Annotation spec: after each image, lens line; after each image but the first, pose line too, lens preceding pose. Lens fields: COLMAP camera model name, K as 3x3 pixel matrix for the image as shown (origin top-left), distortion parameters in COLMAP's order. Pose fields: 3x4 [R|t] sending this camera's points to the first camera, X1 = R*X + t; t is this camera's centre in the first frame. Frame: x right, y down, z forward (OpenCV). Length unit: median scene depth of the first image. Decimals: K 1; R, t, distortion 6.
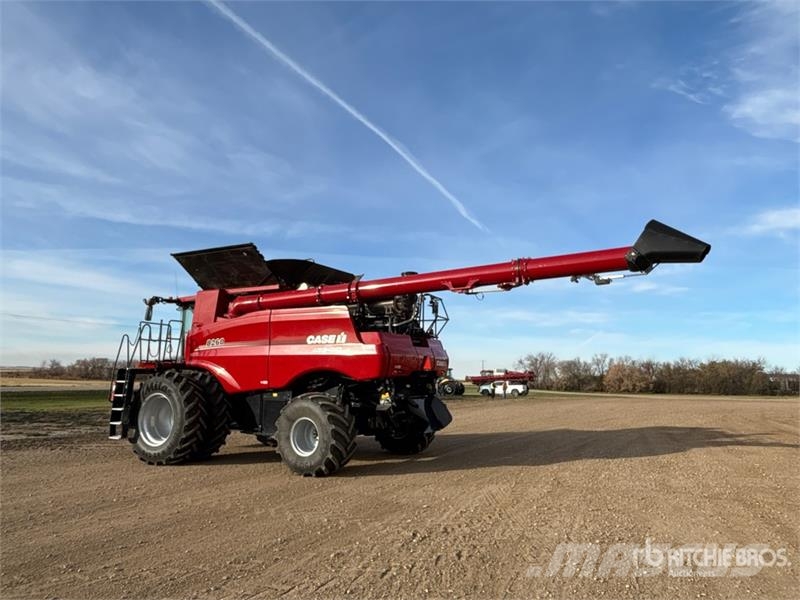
lens RADIAL K [[559.9, 0, 406.9], [0, 559.9, 292.8], [0, 0, 1]] dist [0.002725, -0.010131]
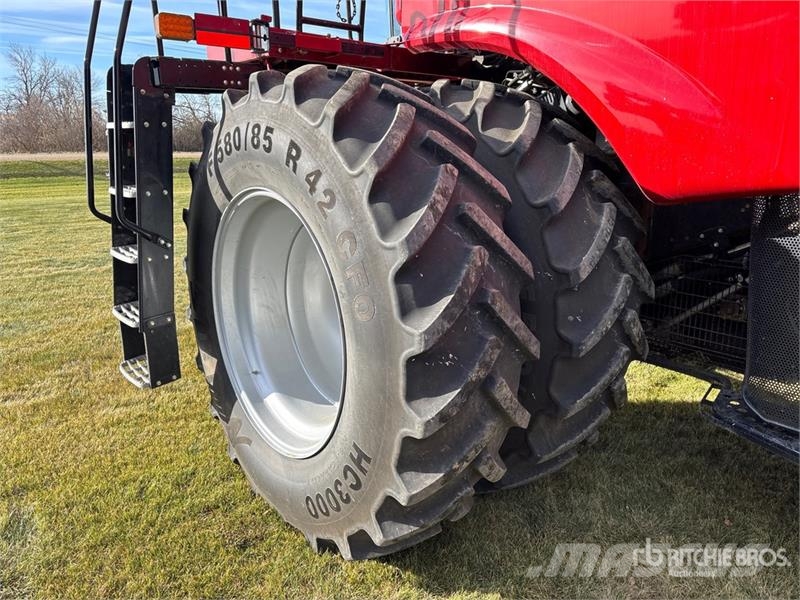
lens RADIAL K [[607.1, 0, 394.9], [0, 607.1, 298.3], [0, 0, 1]] dist [0.065492, -0.053913]
pose [[0.924138, 0.088792, -0.371598, -0.319469], [0.059317, 0.927481, 0.369135, 0.137719], [0.377426, -0.363174, 0.851854, 0.810769]]
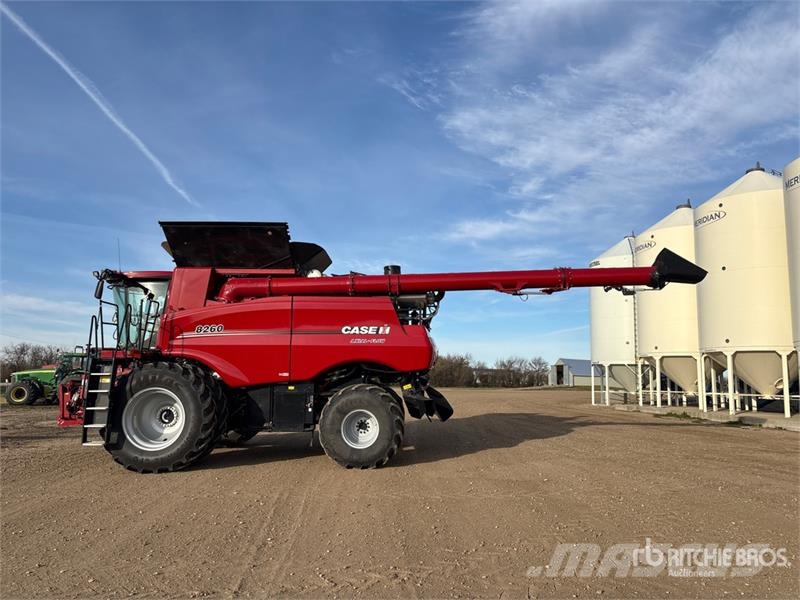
lens RADIAL K [[607.1, 0, 405.9], [0, 607.1, 305.2], [0, 0, 1]] dist [0.065492, -0.053913]
pose [[0.880579, 0.051079, 0.471139, -0.536611], [-0.070118, 0.997275, 0.022932, 0.008365], [-0.468683, -0.053229, 0.881761, 0.022413]]
